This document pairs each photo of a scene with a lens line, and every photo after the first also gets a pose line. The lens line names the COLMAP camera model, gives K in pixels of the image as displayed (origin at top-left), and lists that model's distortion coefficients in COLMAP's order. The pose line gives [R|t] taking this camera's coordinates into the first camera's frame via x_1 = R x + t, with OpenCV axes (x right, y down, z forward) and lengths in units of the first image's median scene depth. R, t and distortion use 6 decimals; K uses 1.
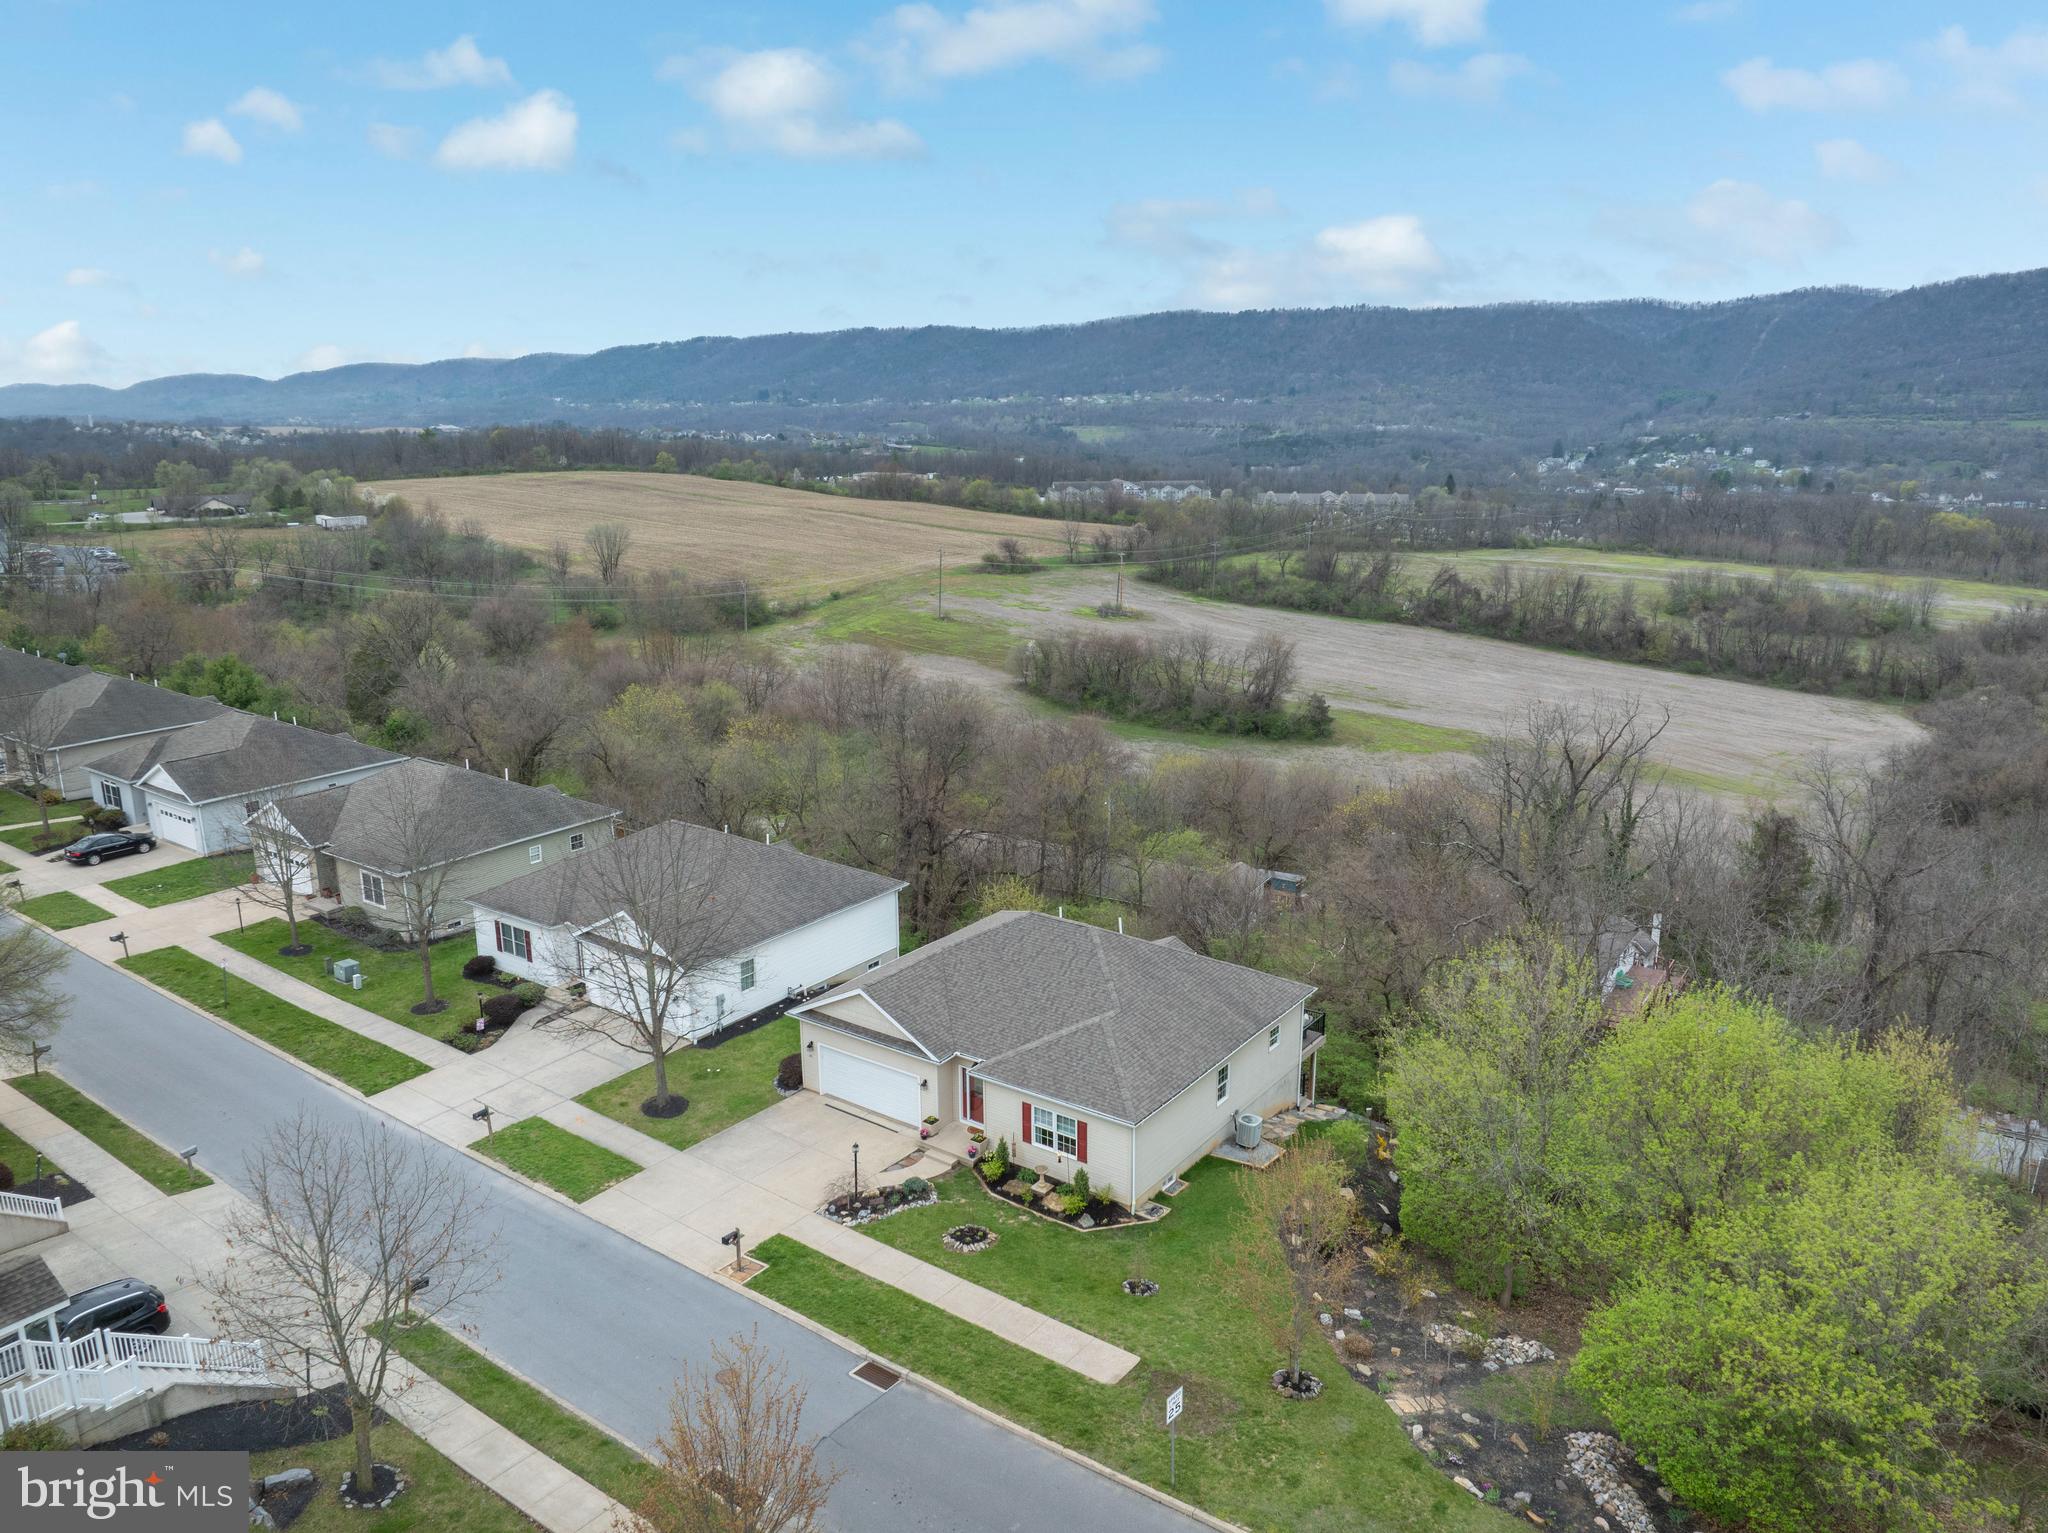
lens RADIAL K [[1444.8, 0, 1035.4], [0, 1444.8, 774.6], [0, 0, 1]] dist [-0.031039, 0.001288]
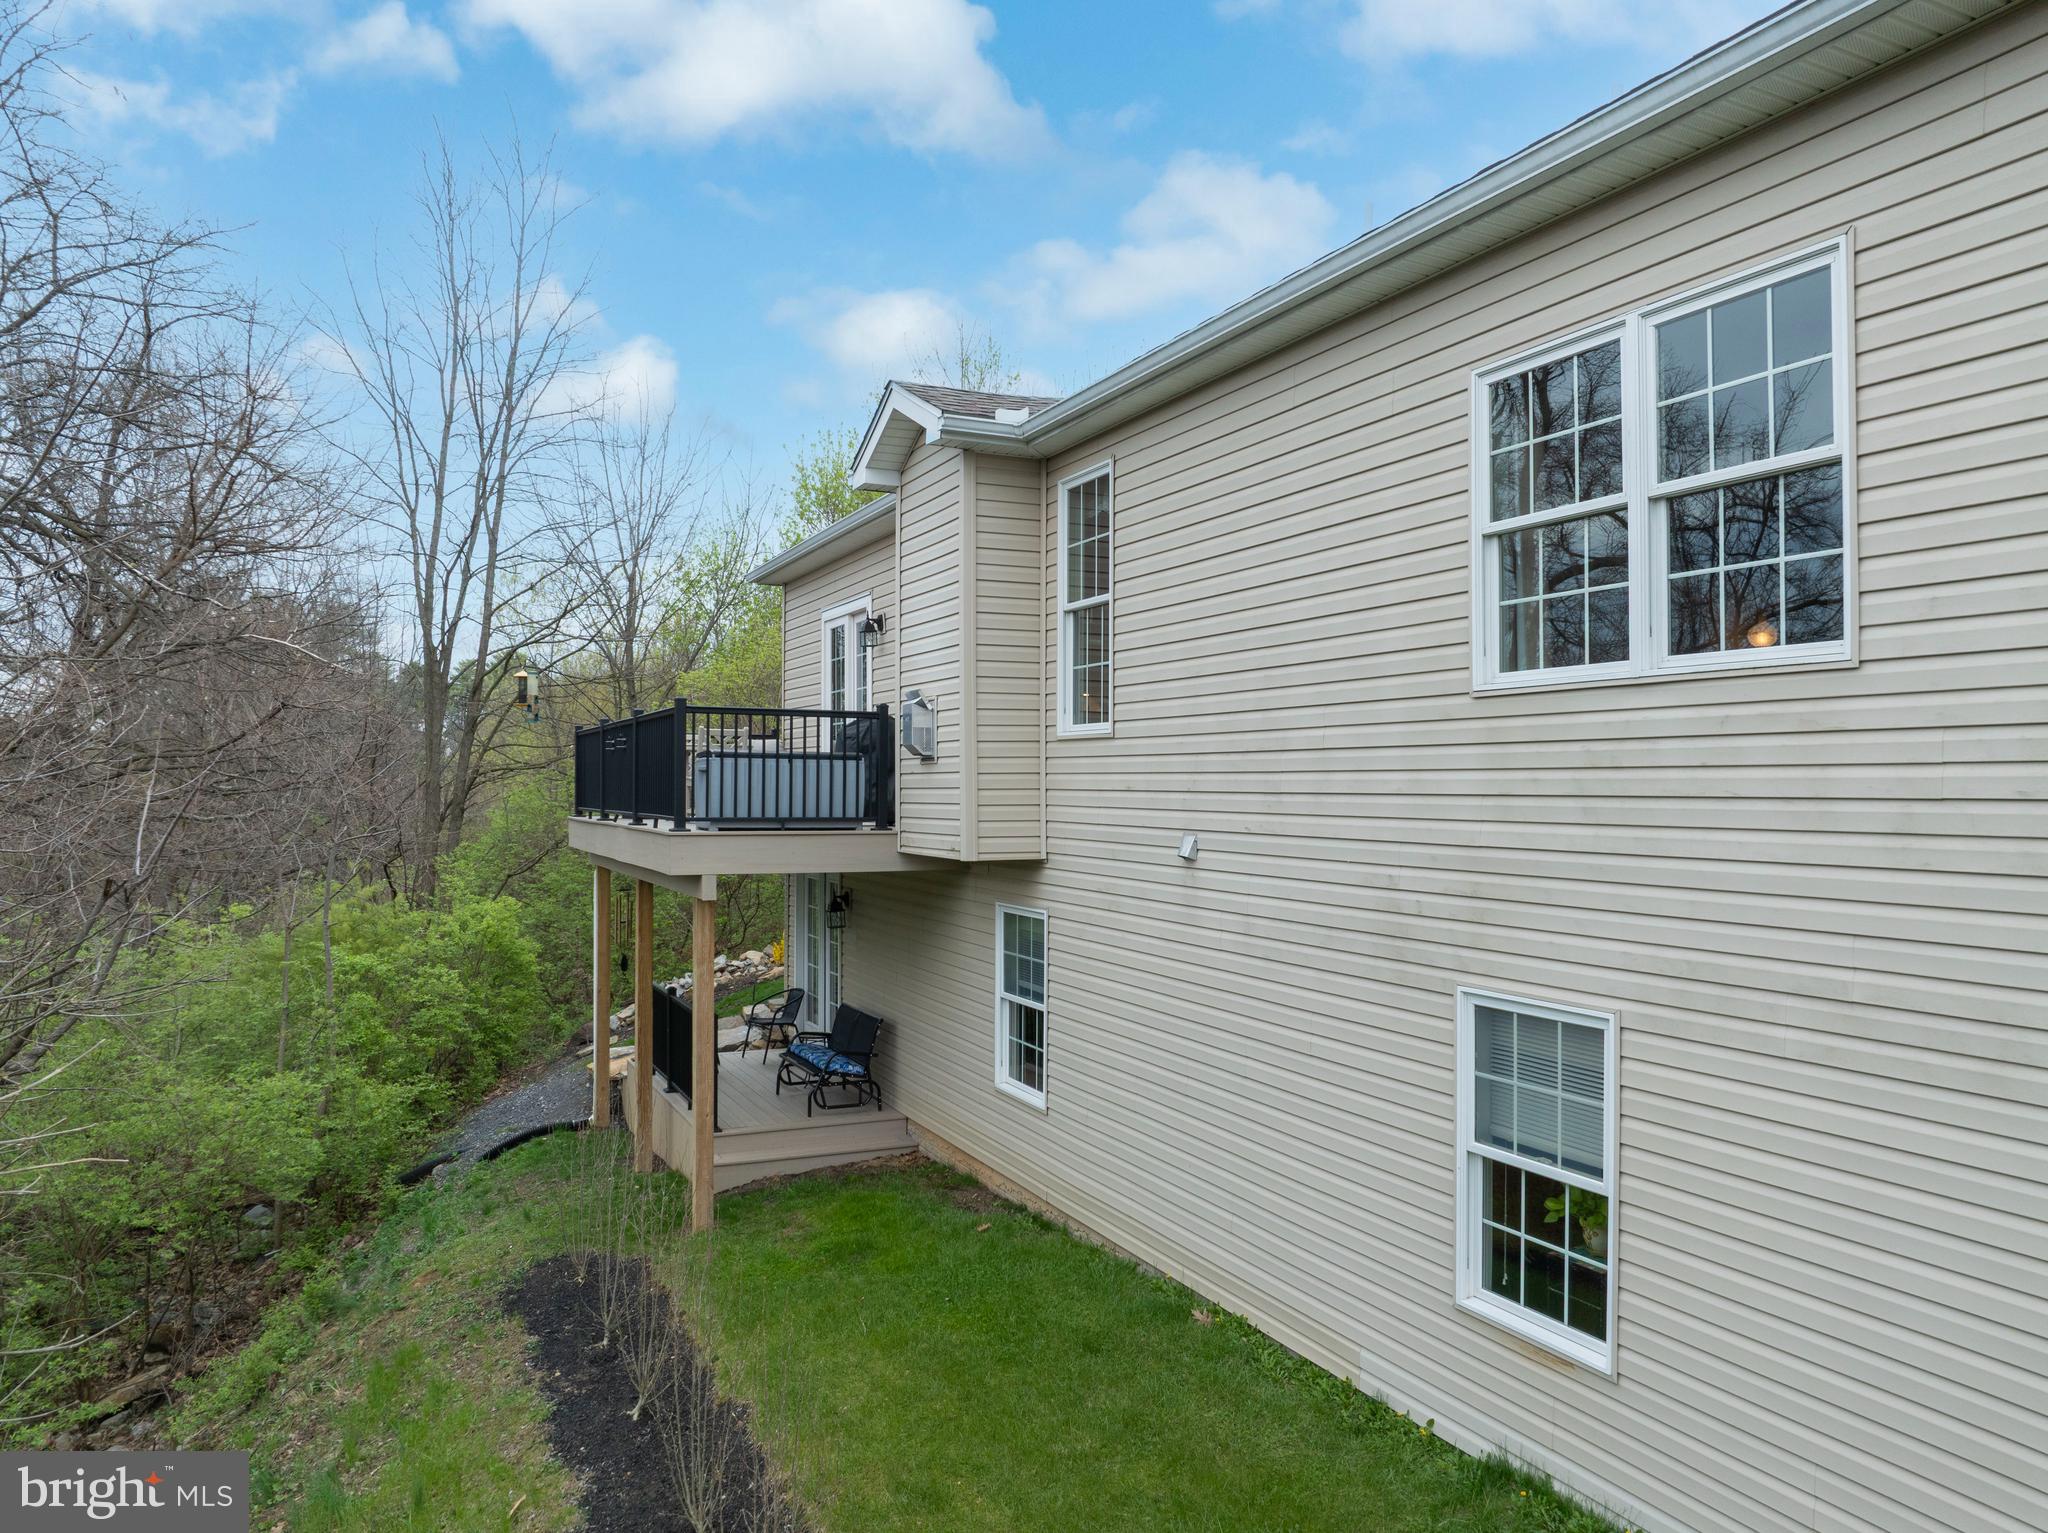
lens RADIAL K [[1444.8, 0, 1030.5], [0, 1444.8, 776.2], [0, 0, 1]] dist [-0.031039, 0.001288]
pose [[0.875323, 0.002926, -0.483530, 0.025917], [-0.127064, 0.966230, -0.224175, 0.288971], [0.466545, 0.257665, 0.846135, 0.831146]]
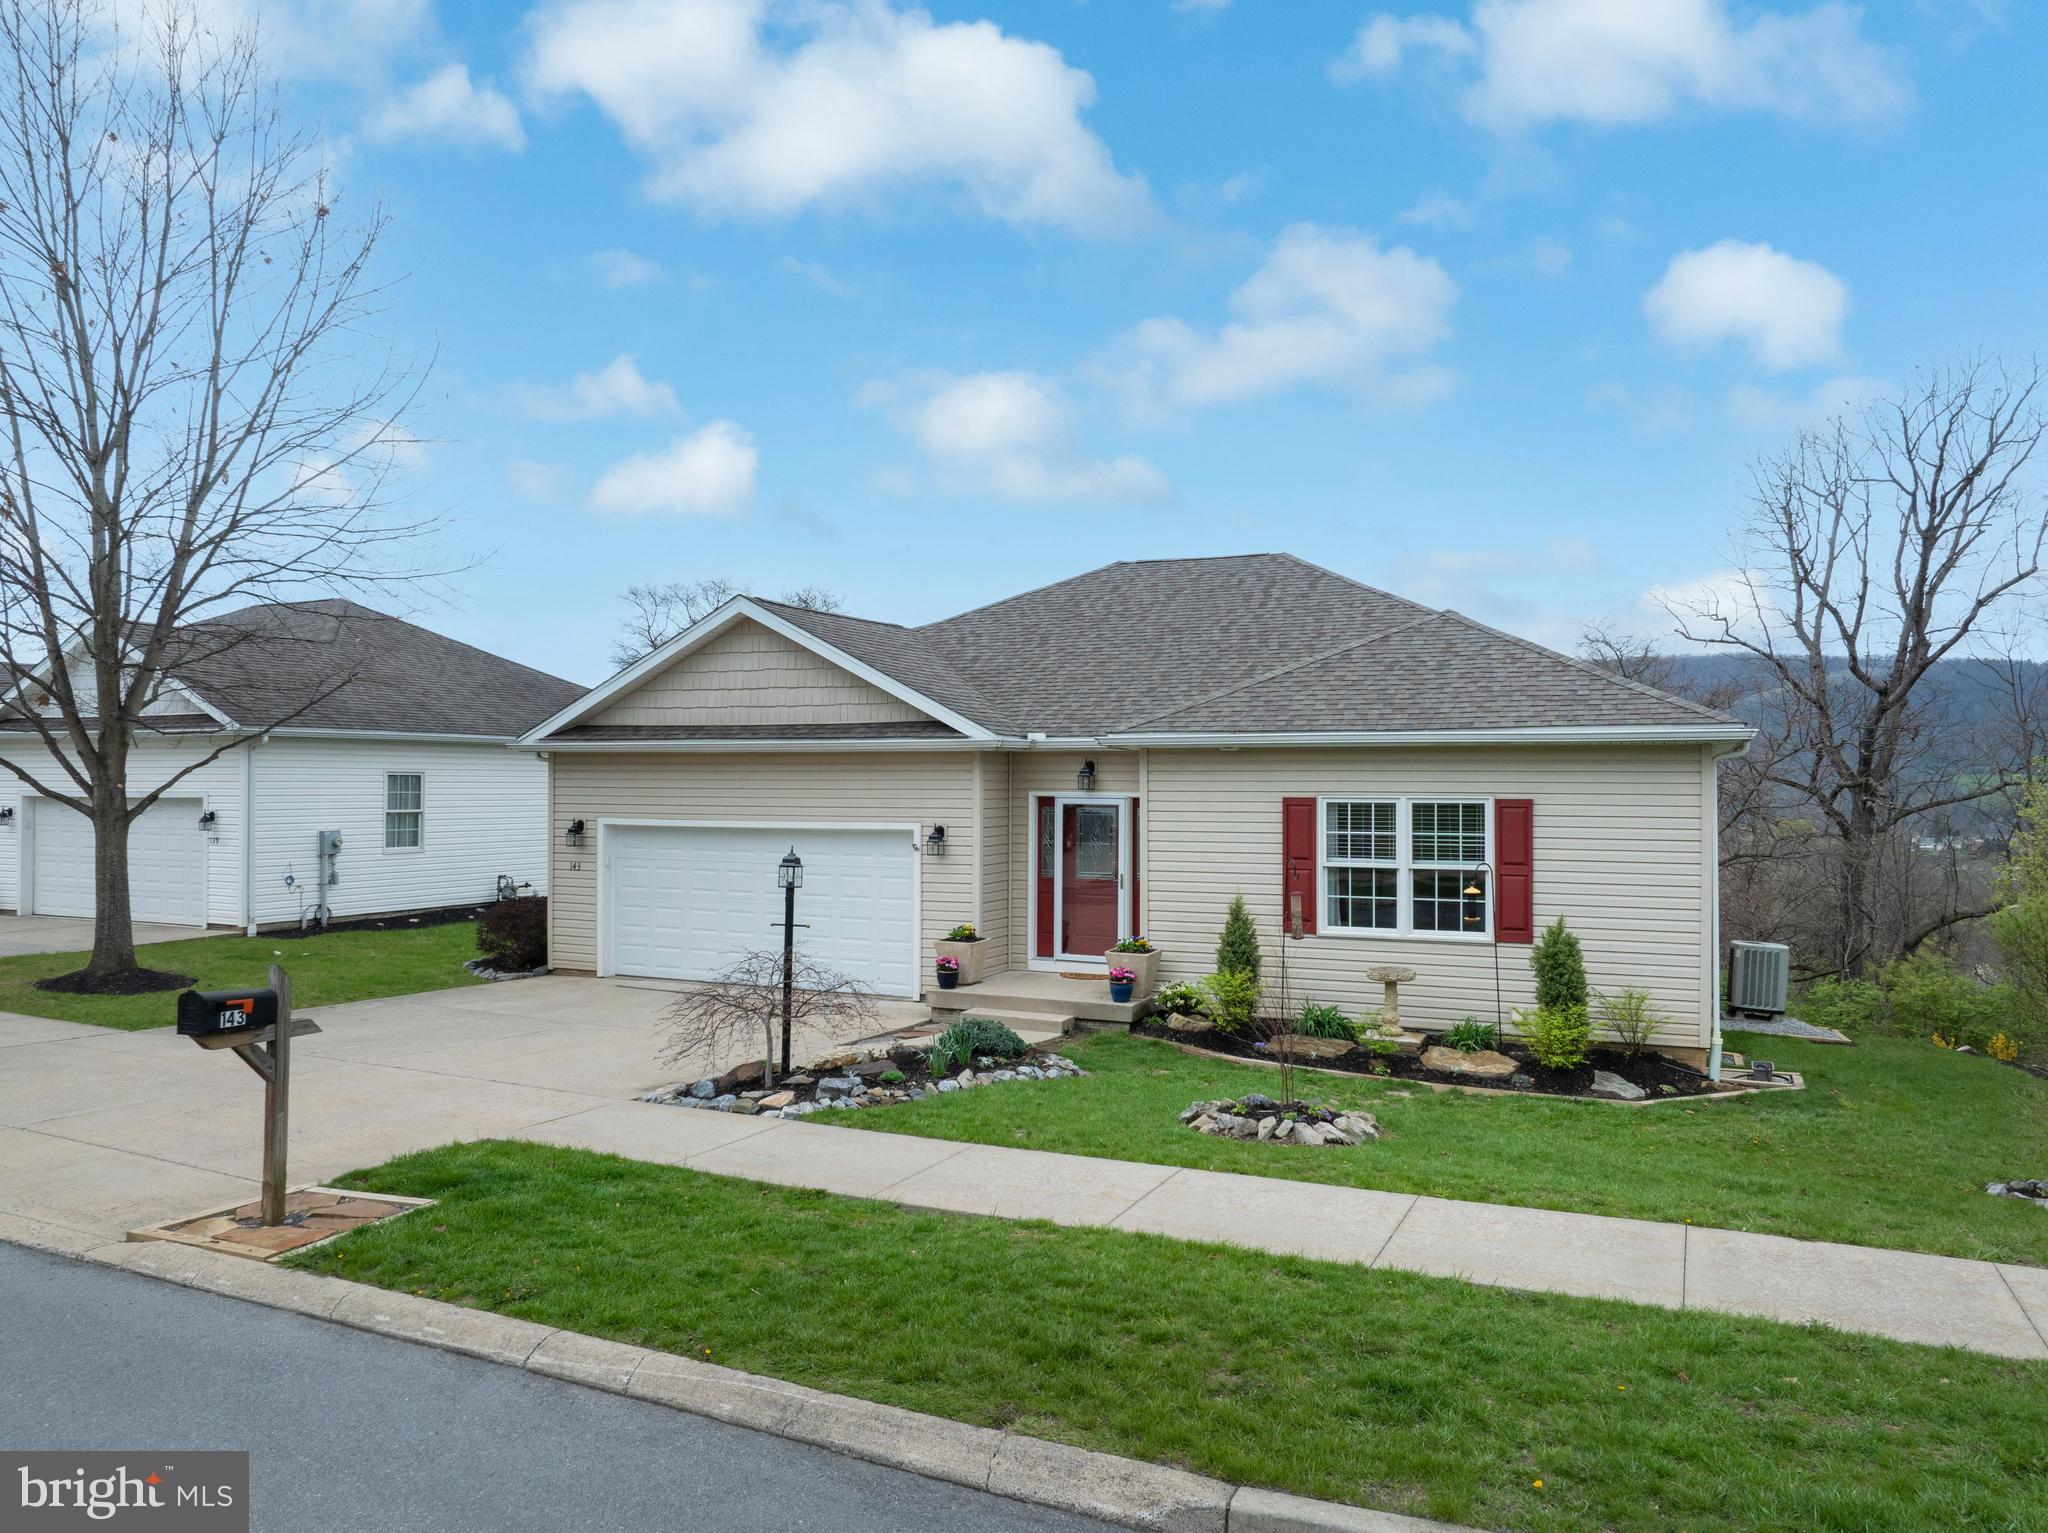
lens RADIAL K [[1444.8, 0, 1026.7], [0, 1444.8, 766.4], [0, 0, 1]] dist [-0.031039, 0.001288]
pose [[0.979606, 0.011917, 0.200572, -0.125693], [0.041460, 0.964769, -0.259813, 0.289453], [-0.196602, 0.262830, 0.944599, 0.671458]]
